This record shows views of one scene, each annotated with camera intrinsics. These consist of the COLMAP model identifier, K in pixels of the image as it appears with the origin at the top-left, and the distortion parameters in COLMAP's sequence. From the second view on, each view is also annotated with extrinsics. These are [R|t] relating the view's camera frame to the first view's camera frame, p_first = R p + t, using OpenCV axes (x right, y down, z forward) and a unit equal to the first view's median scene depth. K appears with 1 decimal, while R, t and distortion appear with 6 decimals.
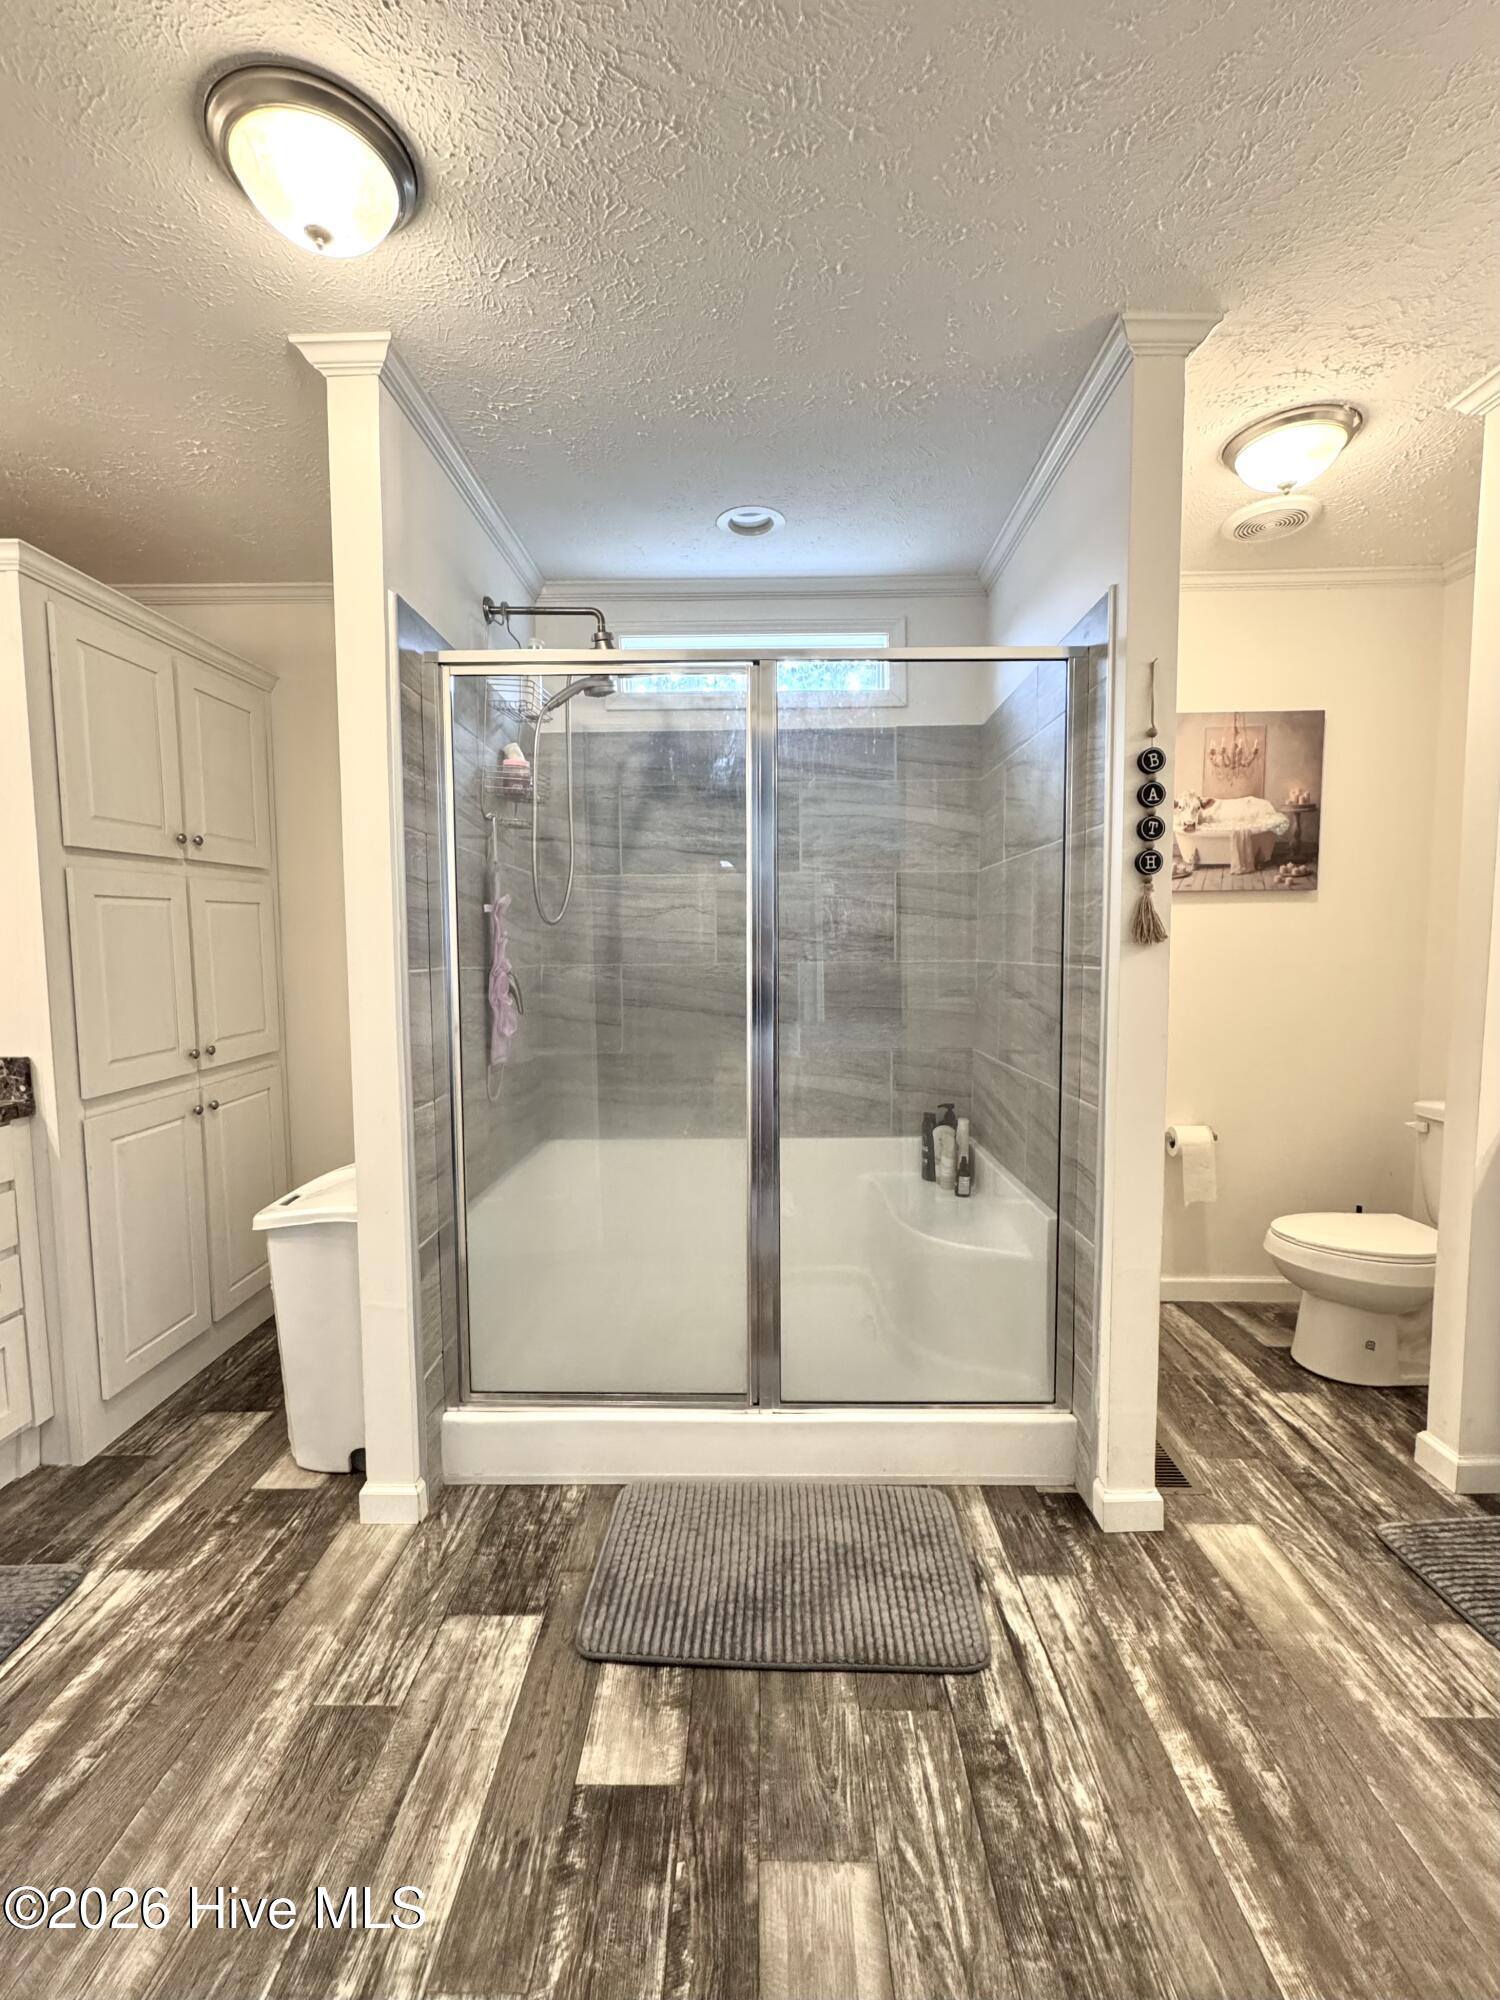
lens RADIAL K [[853.6, 0, 752.6], [0, 853.6, 1003.2], [0, 0, 1]] dist [0.001178, -0.000245]
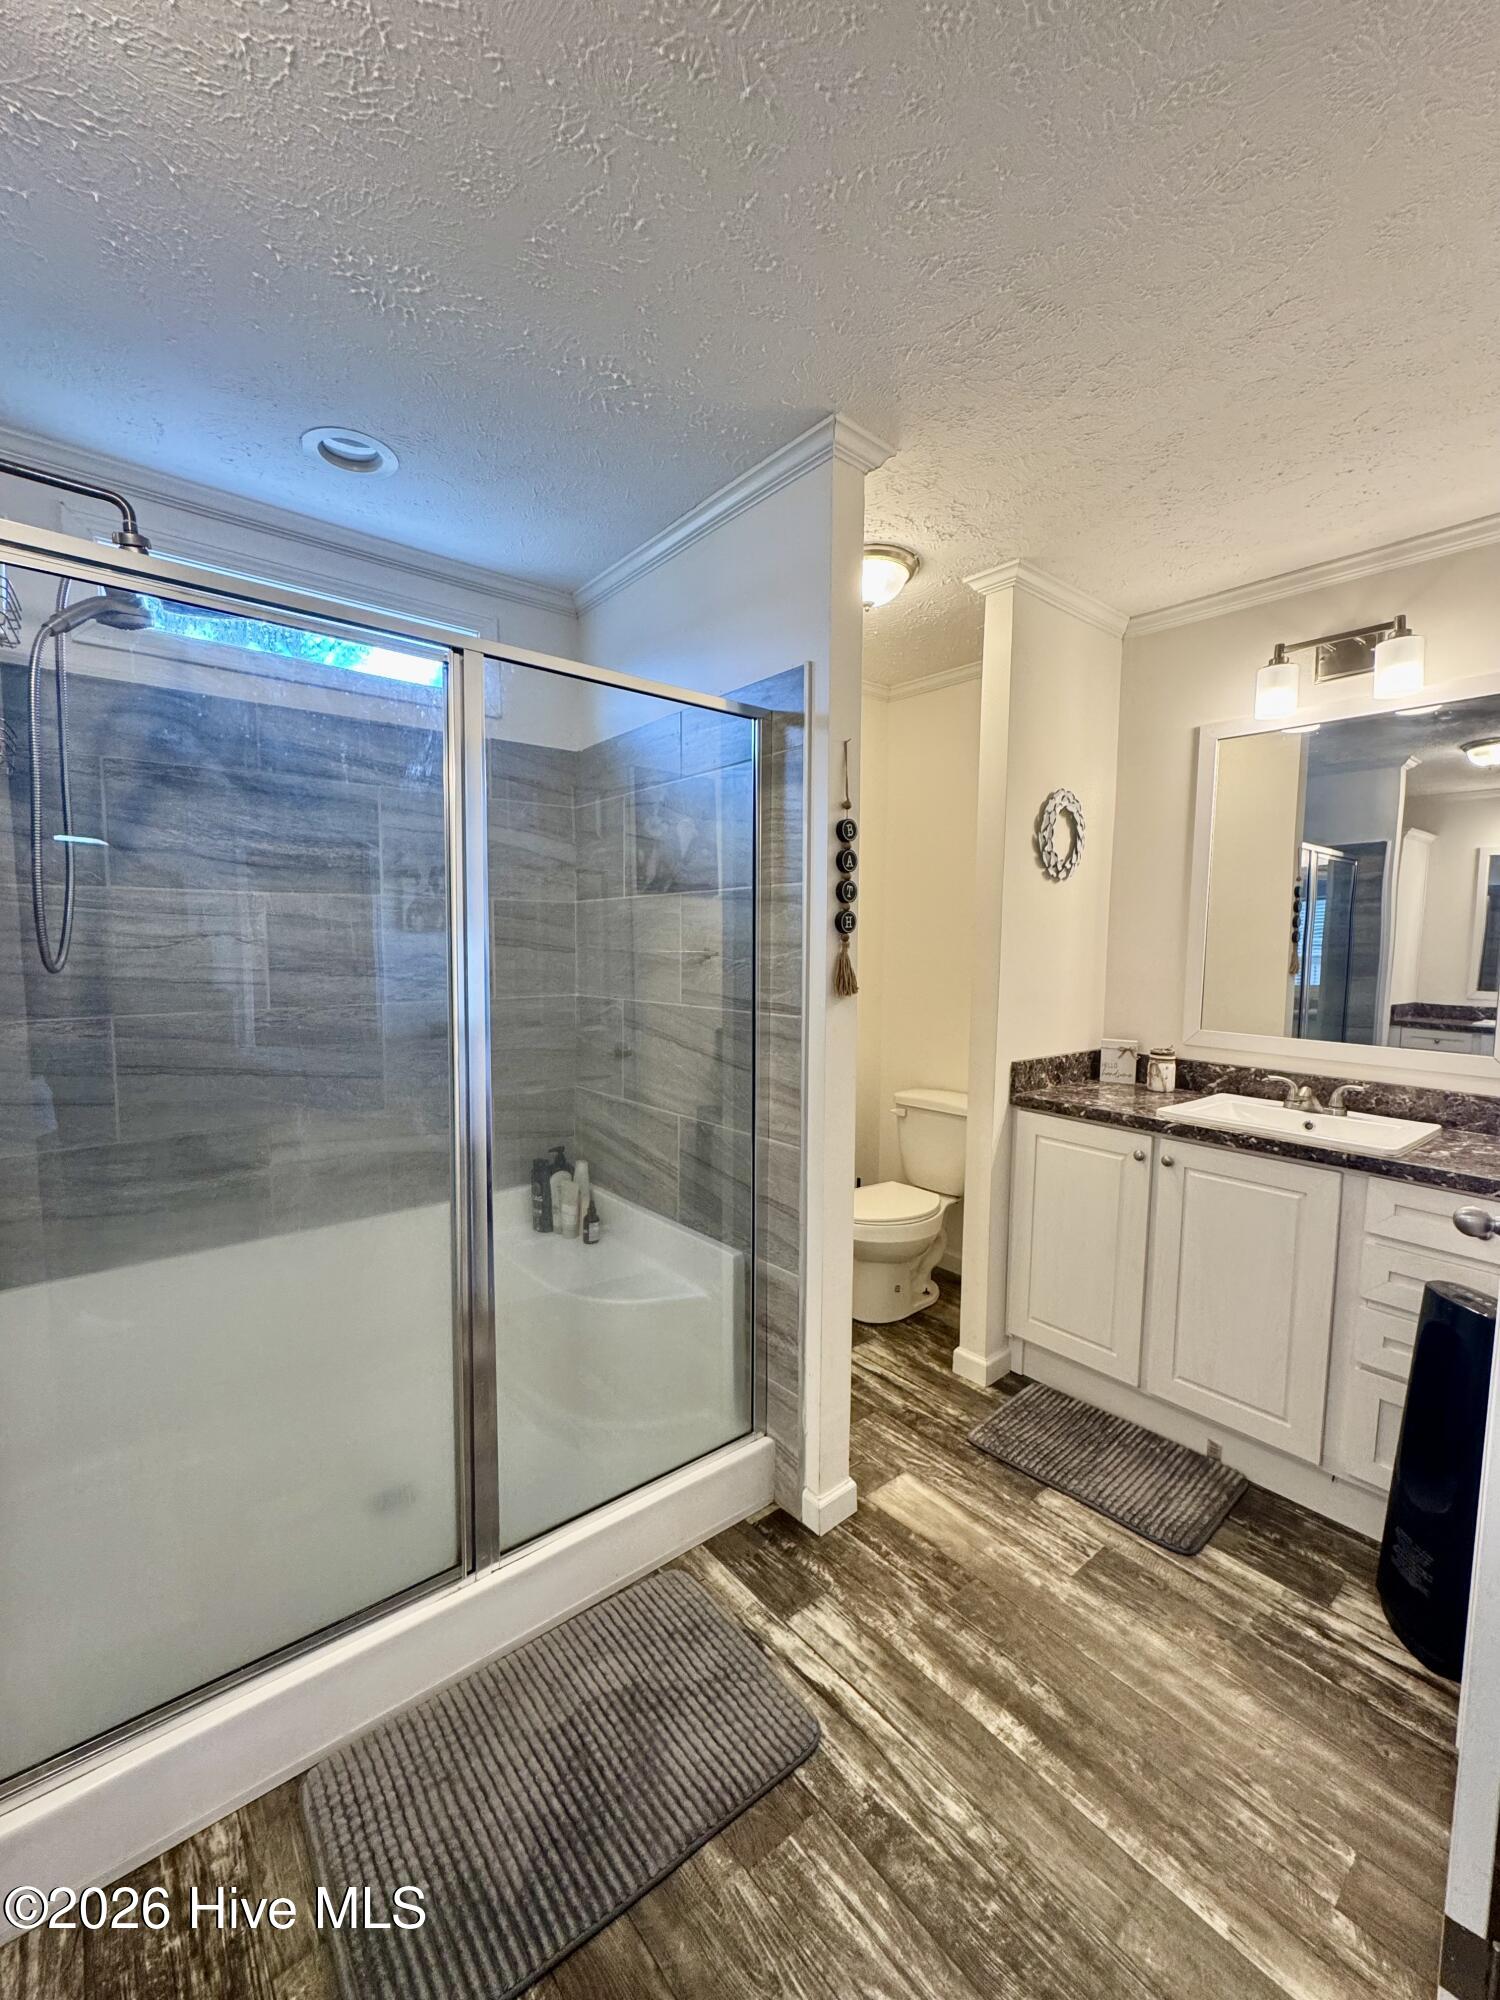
lens RADIAL K [[824.9, 0, 750.2], [0, 824.9, 1003.4], [0, 0, 1]] dist [-0.001432, 0.000172]
pose [[0.760183, -0.039755, 0.648491, -0.333874], [0.036248, 0.999167, 0.018761, -0.086725], [-0.648697, 0.009244, 0.760991, 0.276985]]
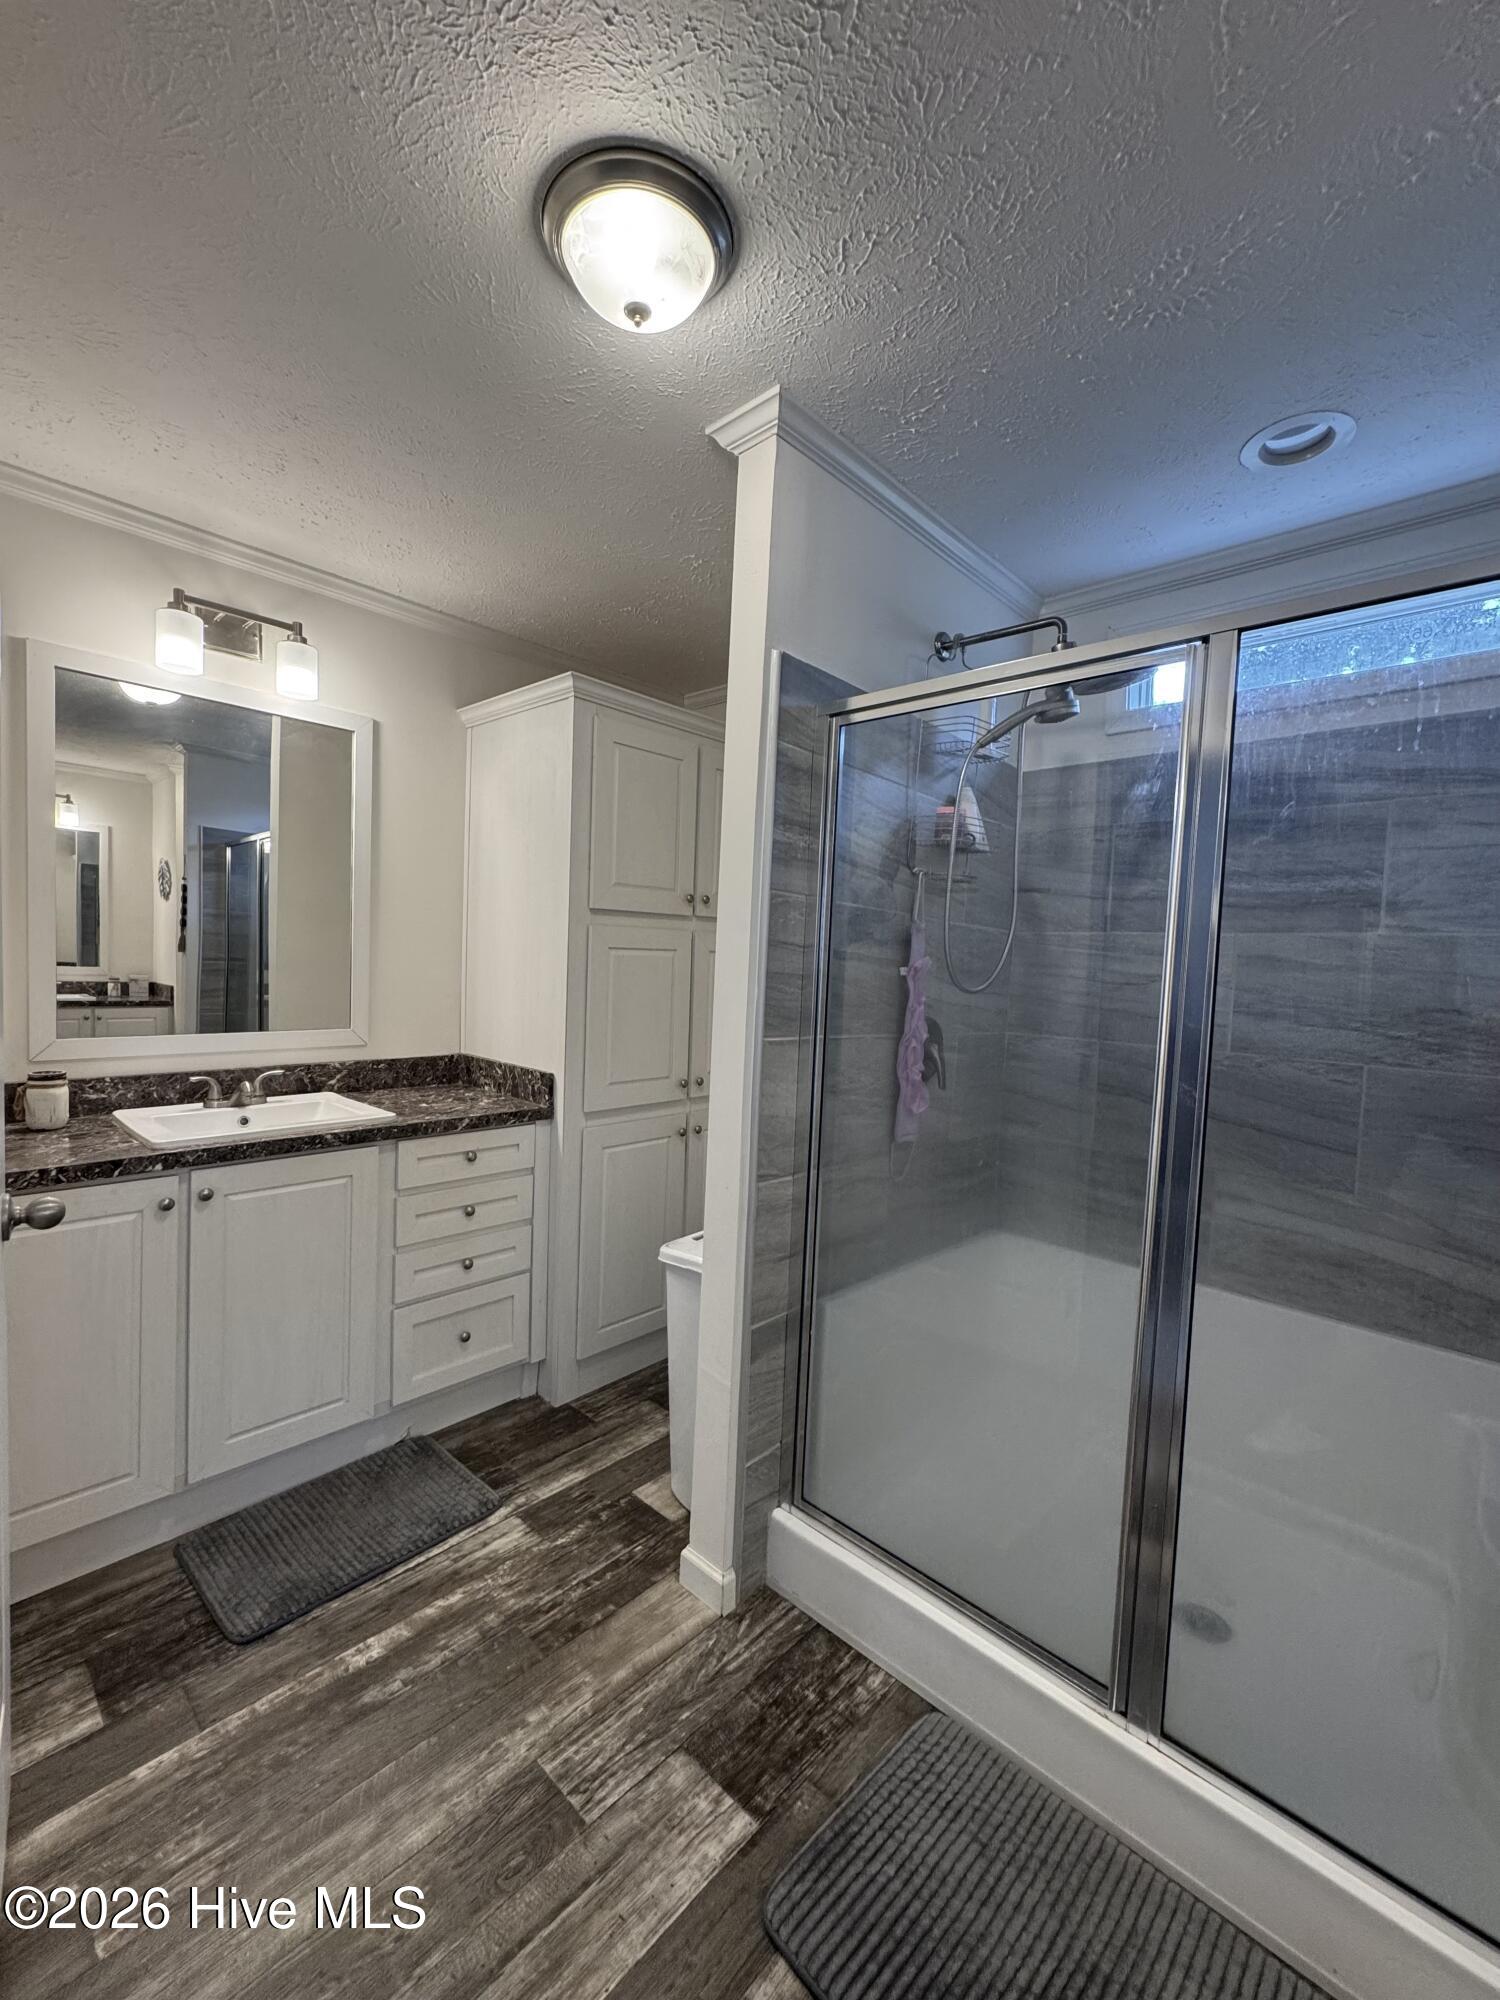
lens RADIAL K [[828.3, 0, 749.1], [0, 828.3, 1002.8], [0, 0, 1]] dist [-0.001306, -0.000029]
pose [[0.738204, 0.073200, -0.670595, 0.223301], [-0.099718, 0.995015, -0.001158, -0.082097], [0.667167, 0.067725, 0.741823, 0.320492]]
